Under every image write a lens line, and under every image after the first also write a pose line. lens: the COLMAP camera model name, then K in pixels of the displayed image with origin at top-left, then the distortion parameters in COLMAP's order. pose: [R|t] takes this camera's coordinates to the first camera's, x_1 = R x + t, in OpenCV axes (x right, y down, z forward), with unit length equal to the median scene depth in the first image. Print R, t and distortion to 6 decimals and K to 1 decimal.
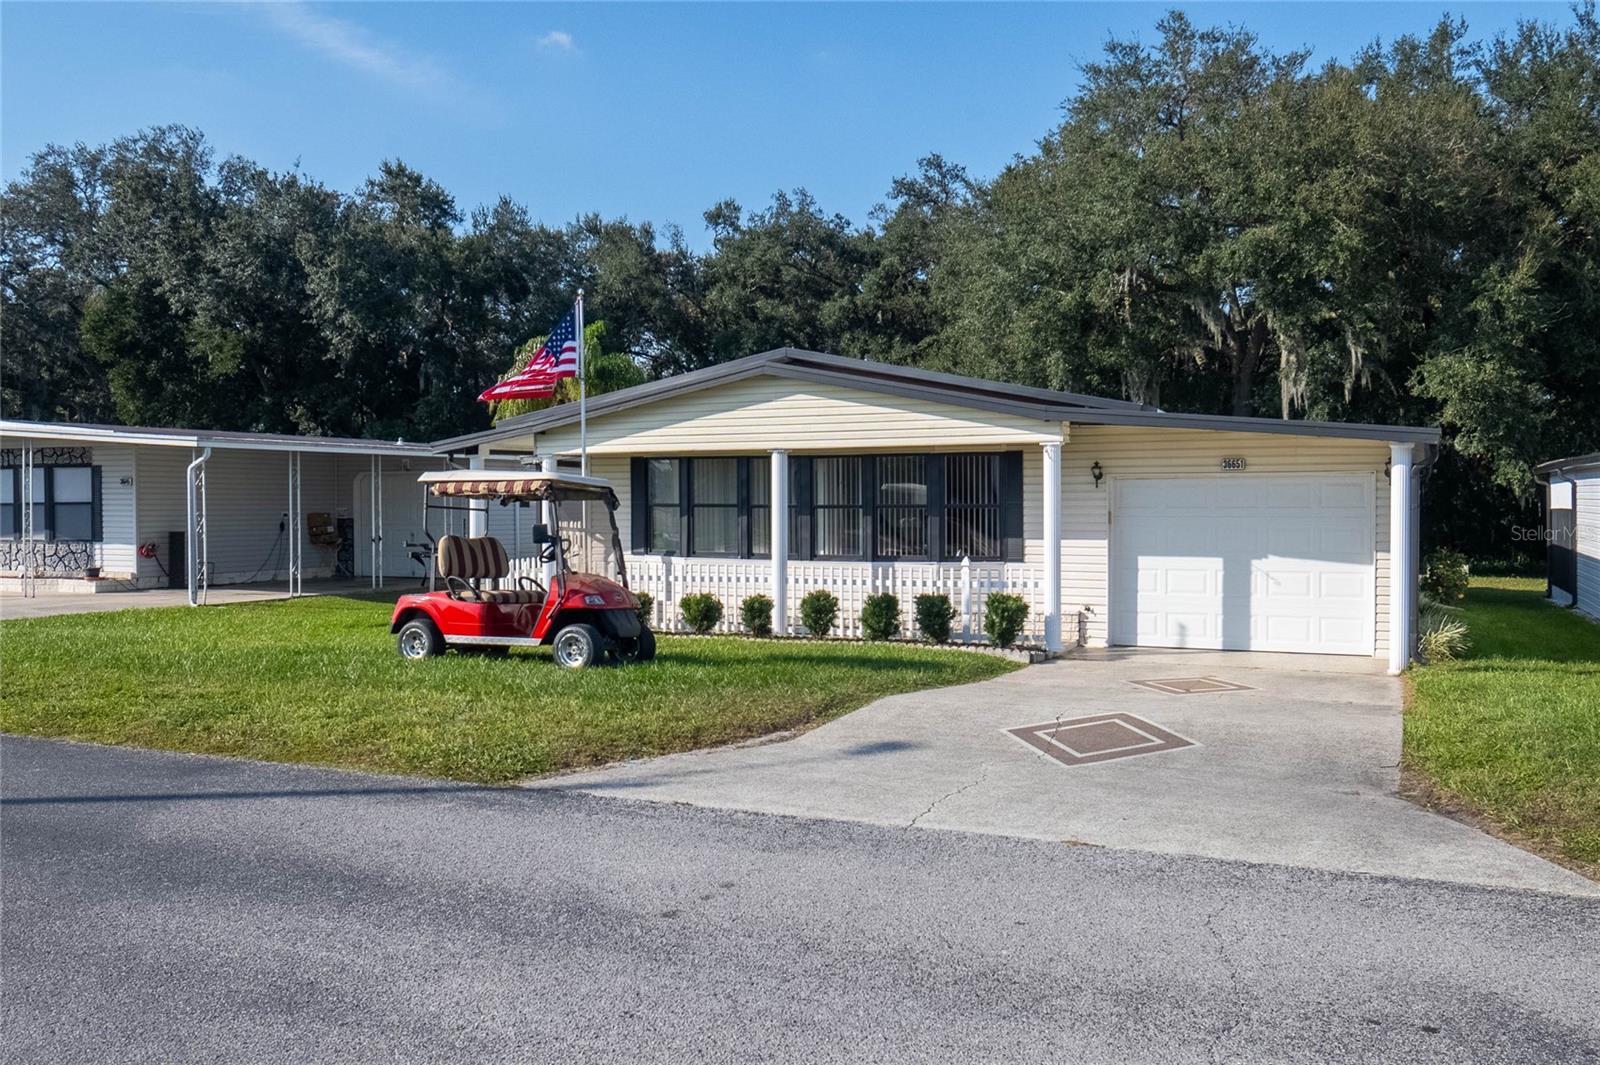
lens RADIAL K [[1342.5, 0, 788.3], [0, 1342.5, 536.9], [0, 0, 1]] dist [0.001980, -0.019251]
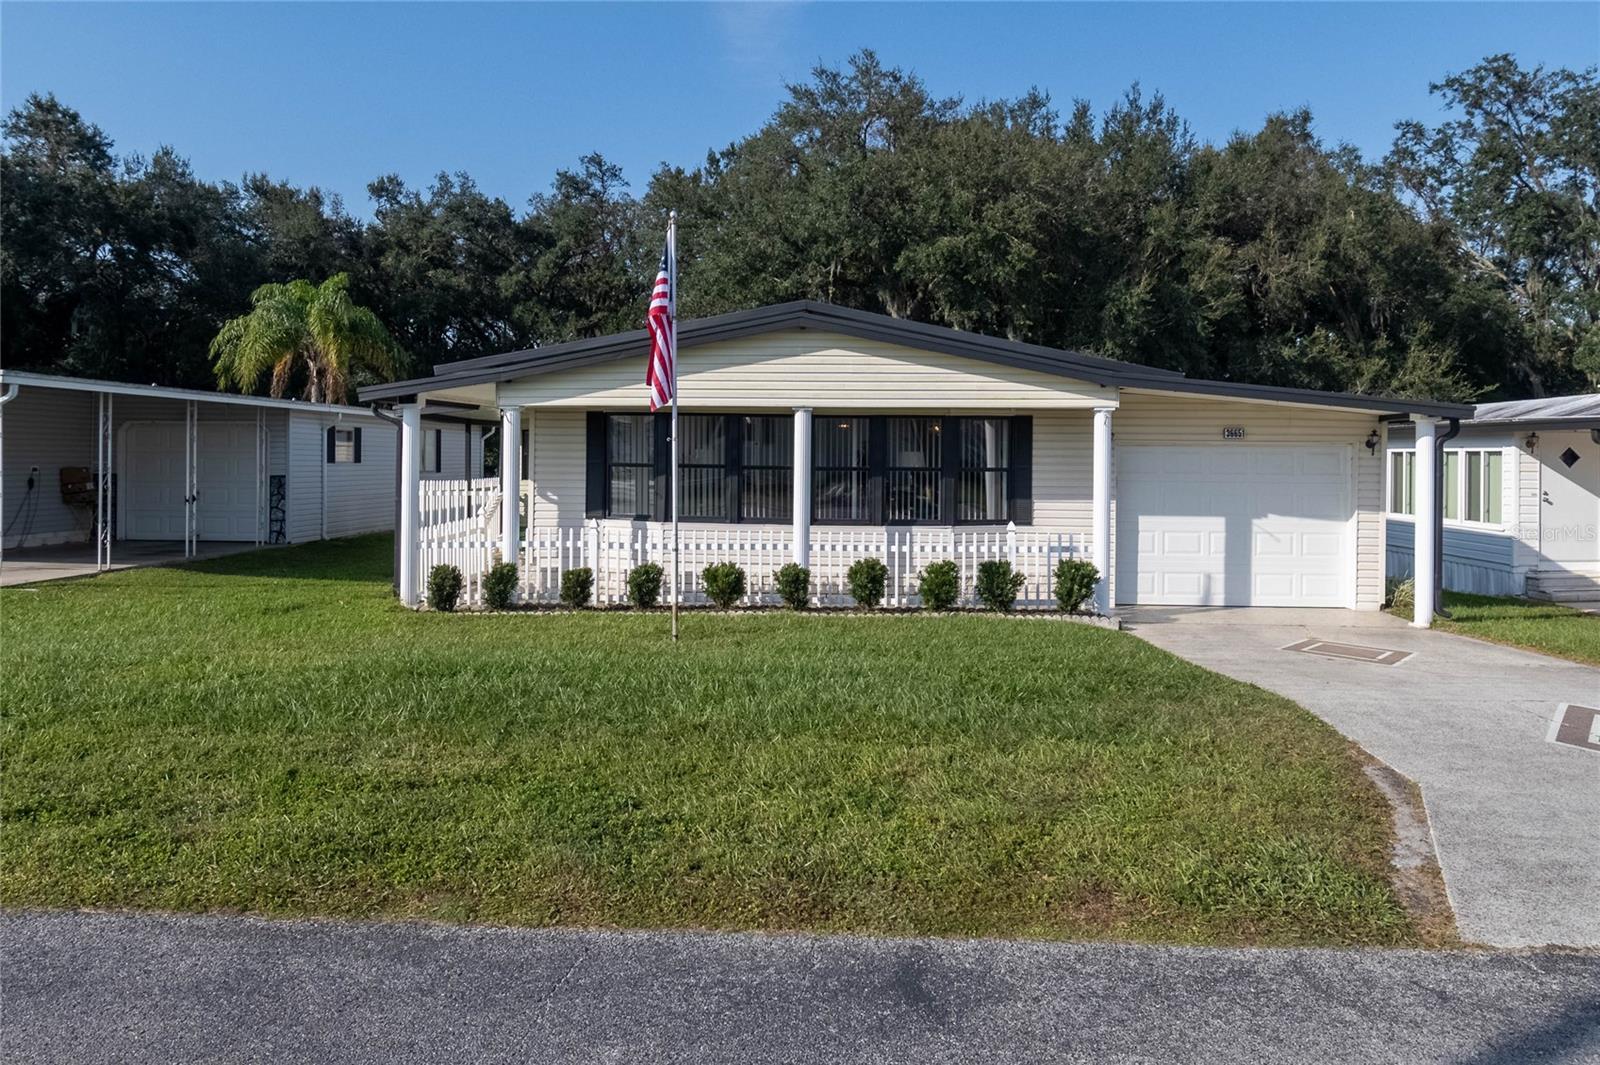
lens RADIAL K [[1104.6, 0, 808.5], [0, 1104.6, 466.3], [0, 0, 1]] dist [-0.004210, -0.007458]
pose [[0.926725, 0.009607, 0.375618, -0.145163], [-0.002328, 0.999801, -0.019828, -0.004375], [-0.375733, 0.017501, 0.926563, 0.140615]]
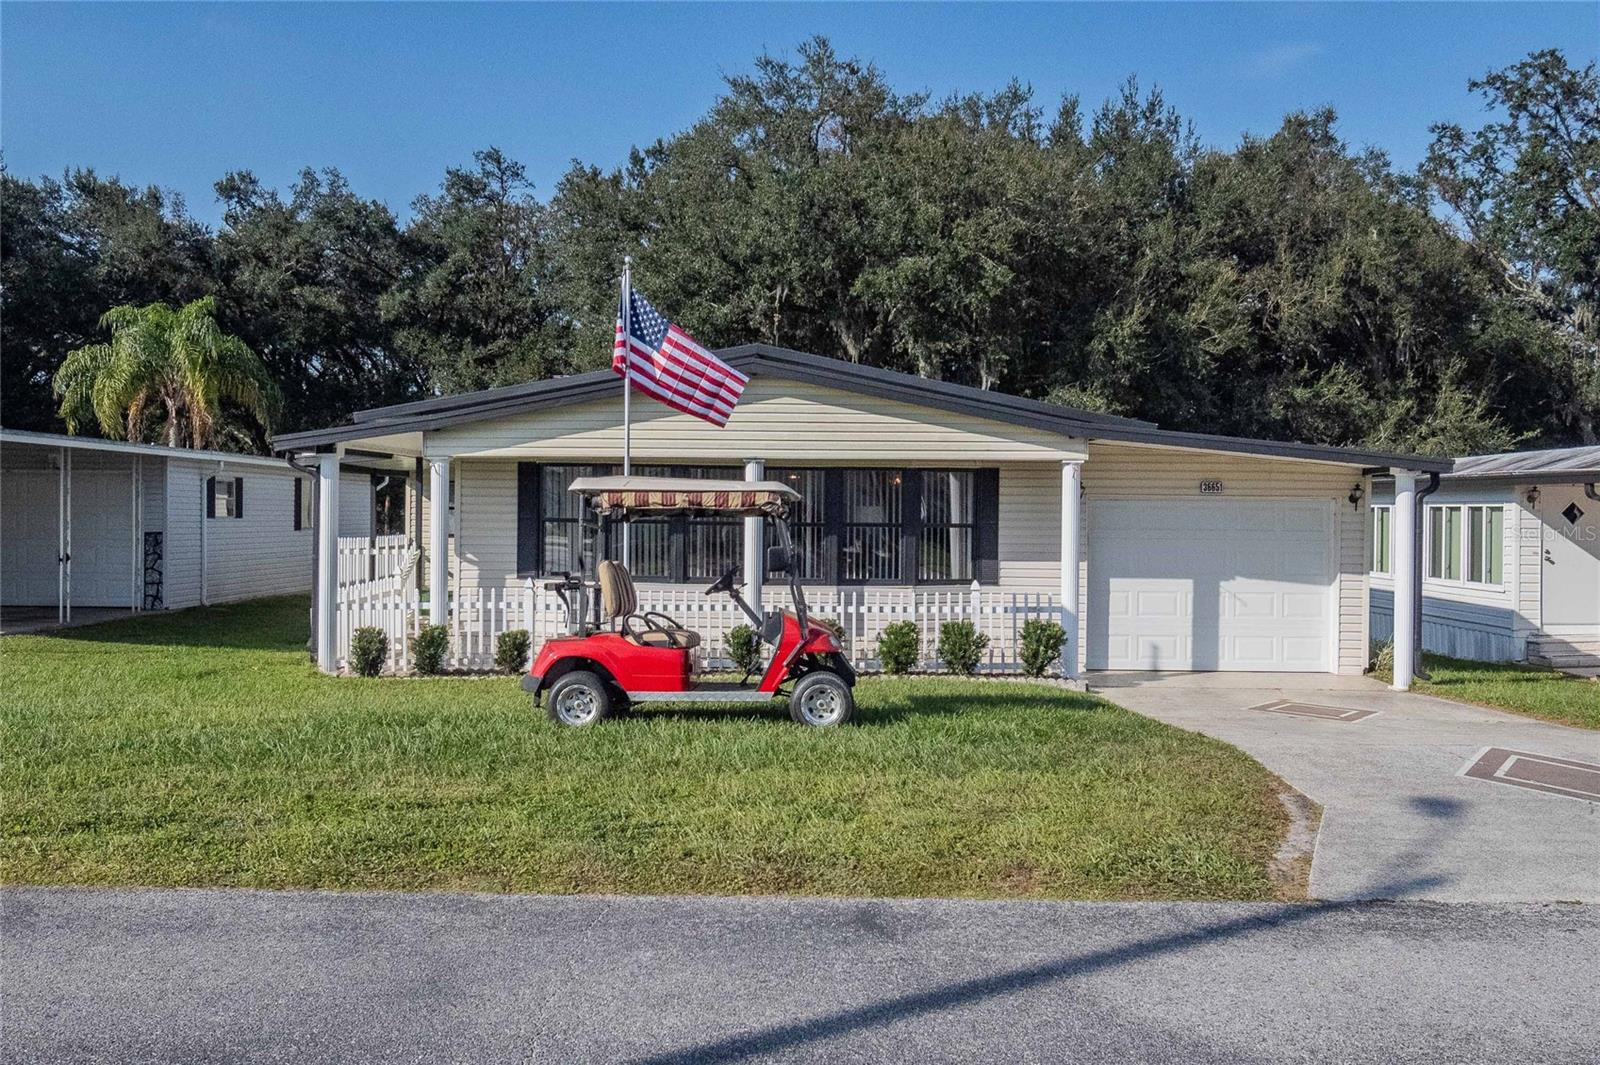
lens RADIAL K [[1342.5, 0, 798.2], [0, 1342.5, 546.0], [0, 0, 1]] dist [0.001980, -0.019251]
pose [[0.911230, 0.003518, 0.411882, -0.169722], [-0.002424, 0.999992, -0.003178, -0.002709], [-0.411890, 0.001897, 0.911232, 0.092917]]
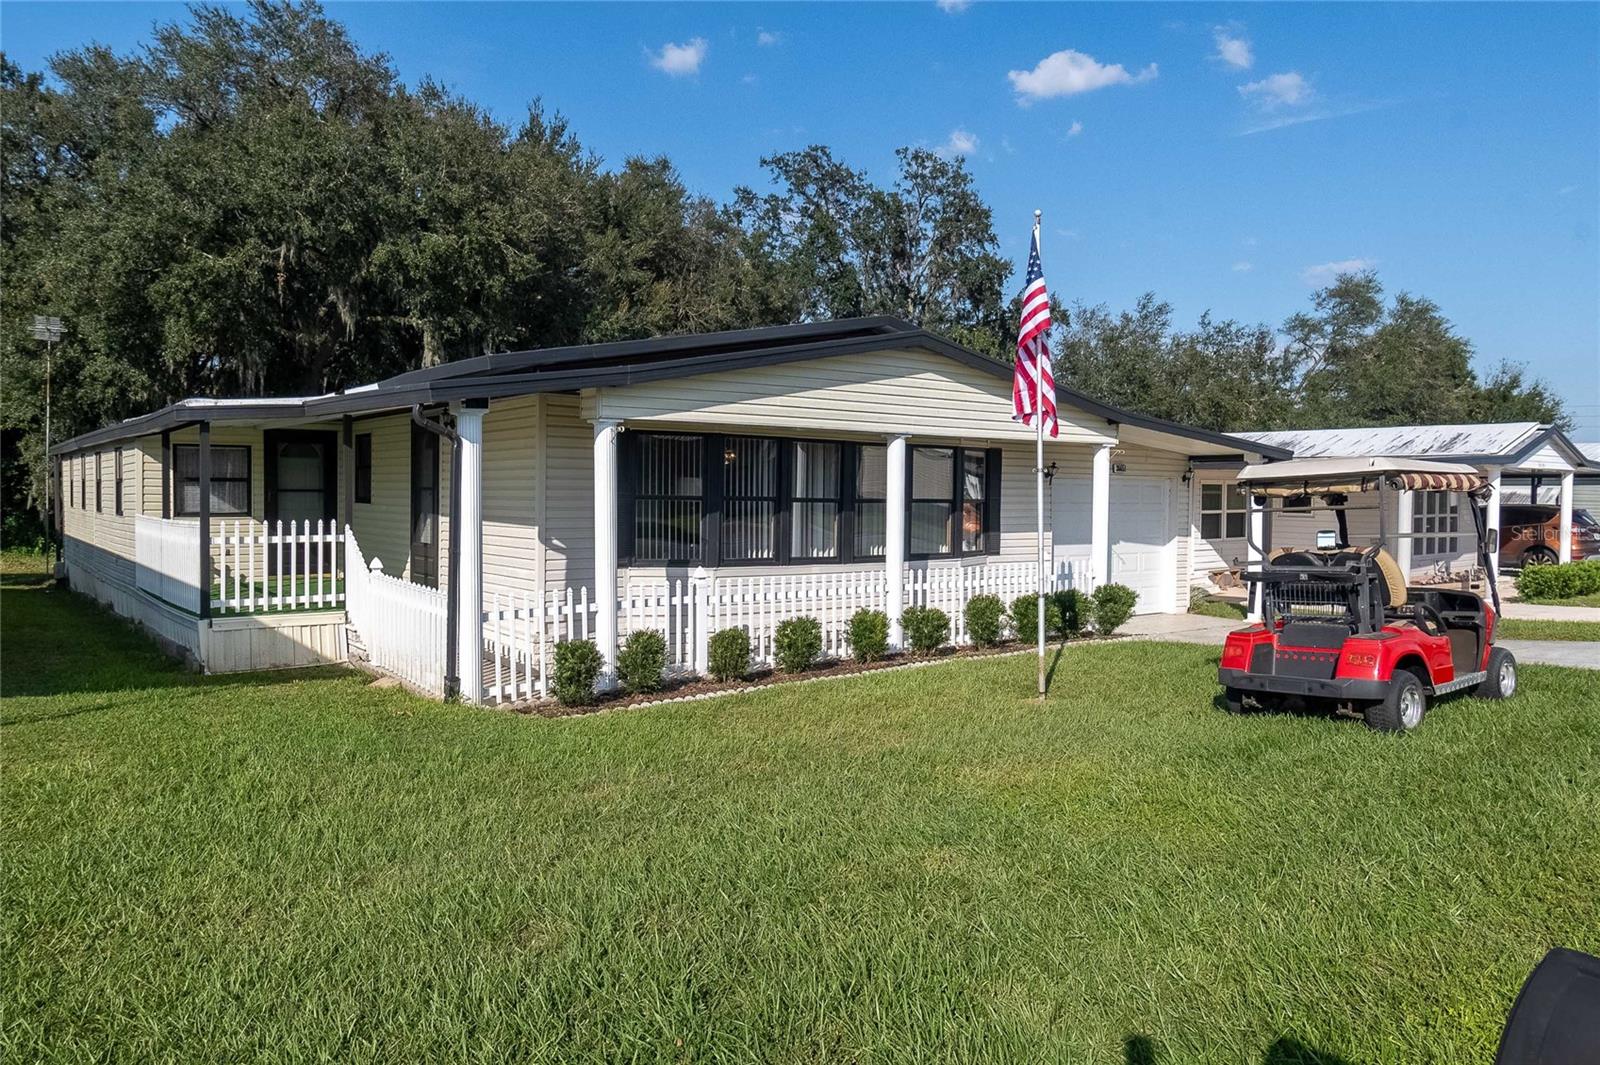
lens RADIAL K [[1105.5, 0, 788.1], [0, 1105.5, 530.5], [0, 0, 1]] dist [-0.008990, 0.008951]
pose [[0.460582, -0.022496, 0.887332, -0.327354], [0.009454, 0.999746, 0.020439, -0.009565], [-0.887567, -0.001025, 0.460678, 0.366366]]
